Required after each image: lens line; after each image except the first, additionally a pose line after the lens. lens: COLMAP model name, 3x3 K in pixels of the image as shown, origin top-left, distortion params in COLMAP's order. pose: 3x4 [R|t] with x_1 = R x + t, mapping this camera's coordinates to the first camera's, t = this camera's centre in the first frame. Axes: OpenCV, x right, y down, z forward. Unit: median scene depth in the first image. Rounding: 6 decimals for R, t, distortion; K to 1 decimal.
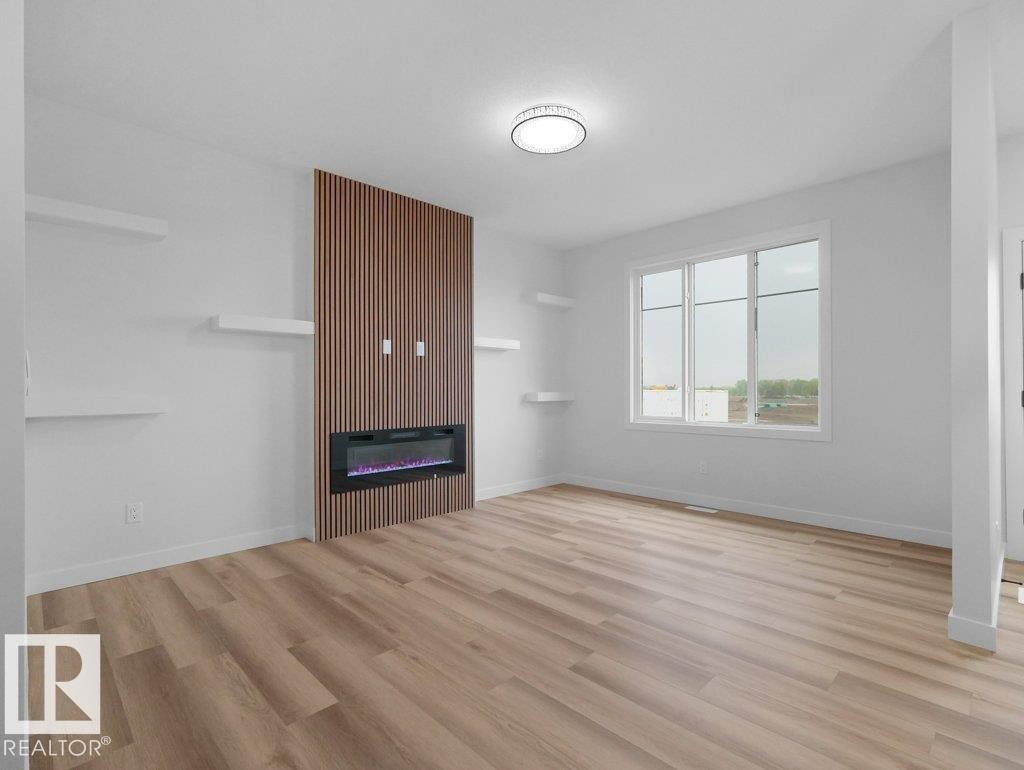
lens RADIAL K [[494.8, 0, 510.6], [0, 494.8, 385.3], [0, 0, 1]] dist [-0.006519, 0.000605]
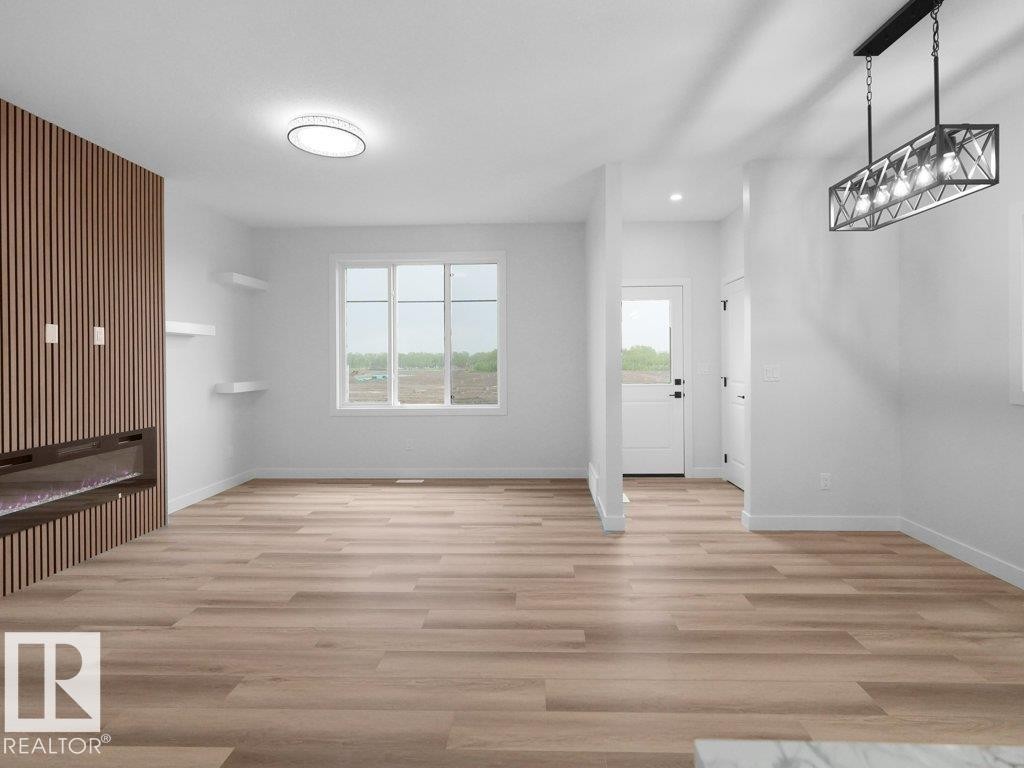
lens RADIAL K [[500.4, 0, 507.8], [0, 500.4, 361.5], [0, 0, 1]] dist [-0.000175, 0.000078]
pose [[0.736880, -0.007451, 0.675982, -0.241535], [0.003606, 0.999968, 0.007092, -0.037067], [-0.676014, -0.002788, 0.736884, -0.017241]]
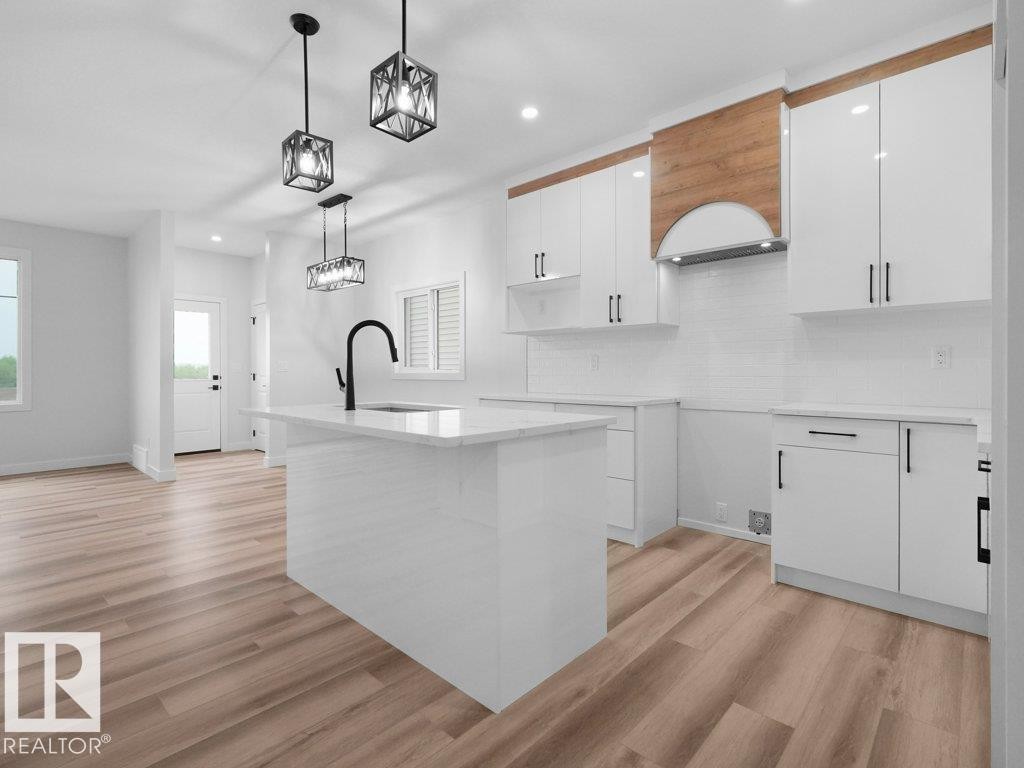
lens RADIAL K [[514.9, 0, 512.6], [0, 514.9, 379.8], [0, 0, 1]] dist [-0.001875, -0.000846]
pose [[-0.044005, -0.007295, 0.999005, -0.741149], [-0.006719, 0.999953, 0.007006, 0.010163], [-0.999009, -0.006404, -0.044052, -0.247454]]
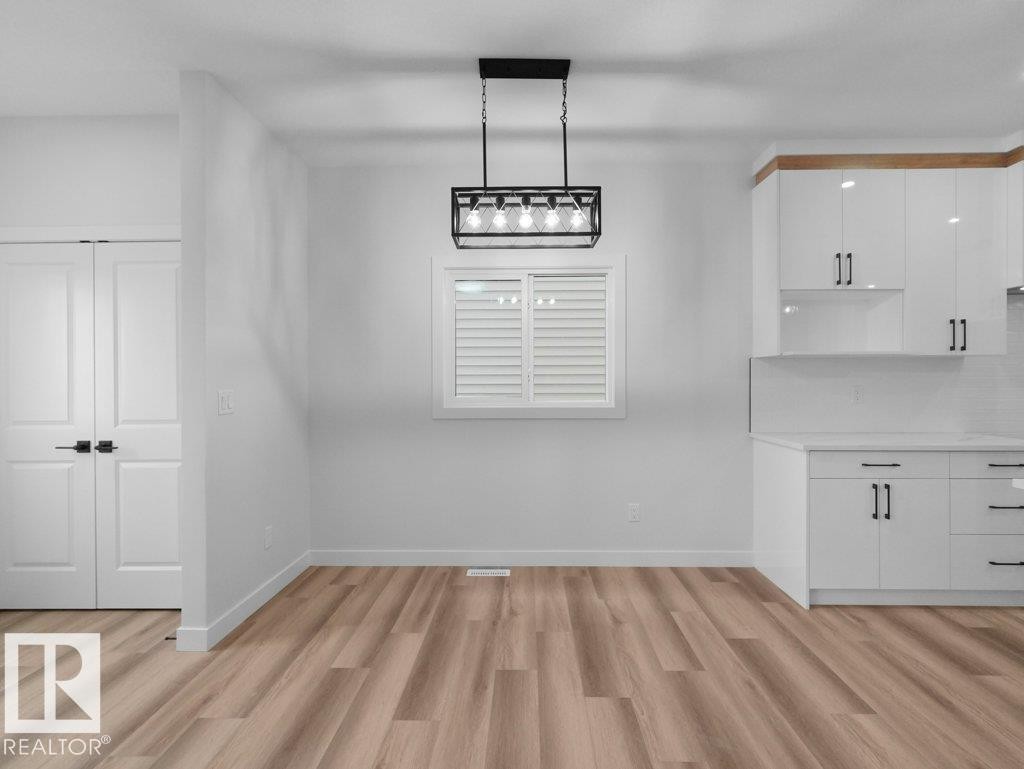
lens RADIAL K [[494.8, 0, 510.6], [0, 494.8, 384.8], [0, 0, 1]] dist [-0.006519, 0.000605]
pose [[-0.706892, 0.006290, 0.707294, 0.010415], [0.002020, 0.999974, -0.006874, -0.025456], [-0.707319, -0.003431, -0.706886, 0.447046]]
